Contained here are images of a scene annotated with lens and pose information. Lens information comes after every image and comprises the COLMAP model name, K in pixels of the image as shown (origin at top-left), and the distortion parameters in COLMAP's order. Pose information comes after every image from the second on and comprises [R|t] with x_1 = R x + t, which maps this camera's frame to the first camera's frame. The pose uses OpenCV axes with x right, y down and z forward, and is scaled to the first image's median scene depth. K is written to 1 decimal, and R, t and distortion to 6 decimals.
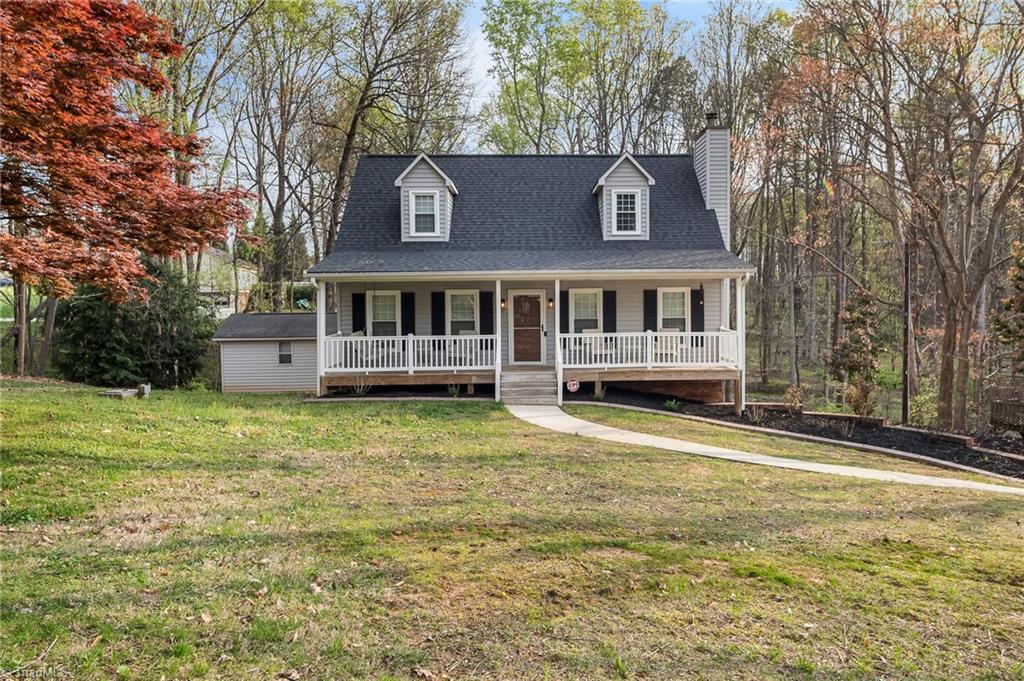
lens RADIAL K [[460.6, 0, 512.7], [0, 460.6, 332.4], [0, 0, 1]] dist [-0.001056, 0.000222]
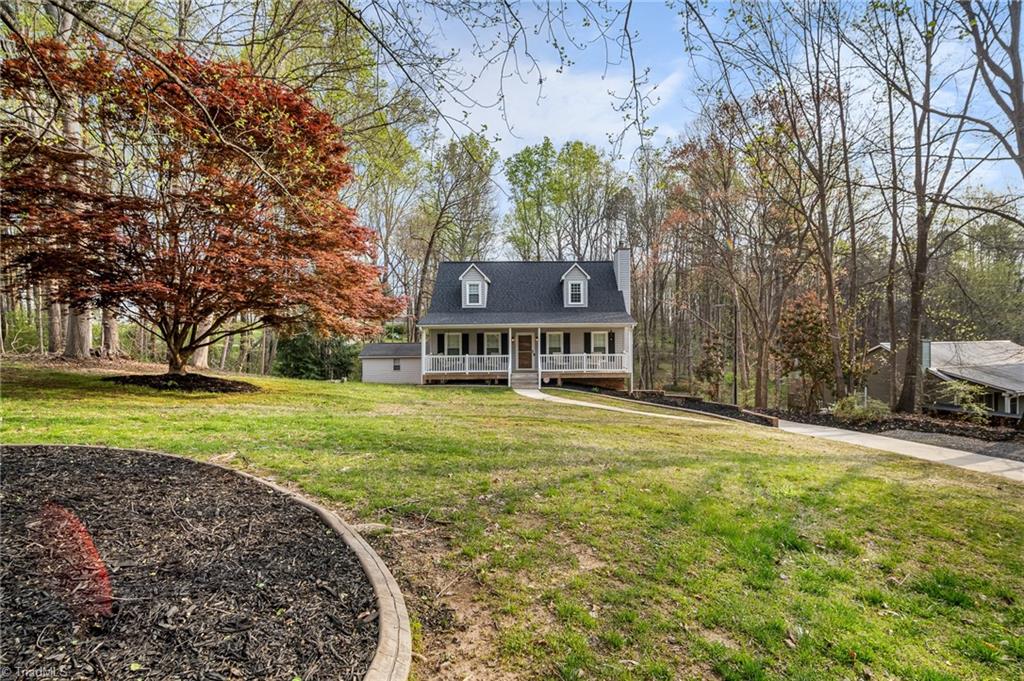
lens RADIAL K [[460.6, 0, 512.7], [0, 460.6, 332.4], [0, 0, 1]] dist [-0.001056, 0.000222]
pose [[0.998053, 0.001288, -0.062362, 0.102399], [-0.004278, 0.998846, -0.047845, 0.003030], [0.062229, 0.048018, 0.996906, -0.984111]]
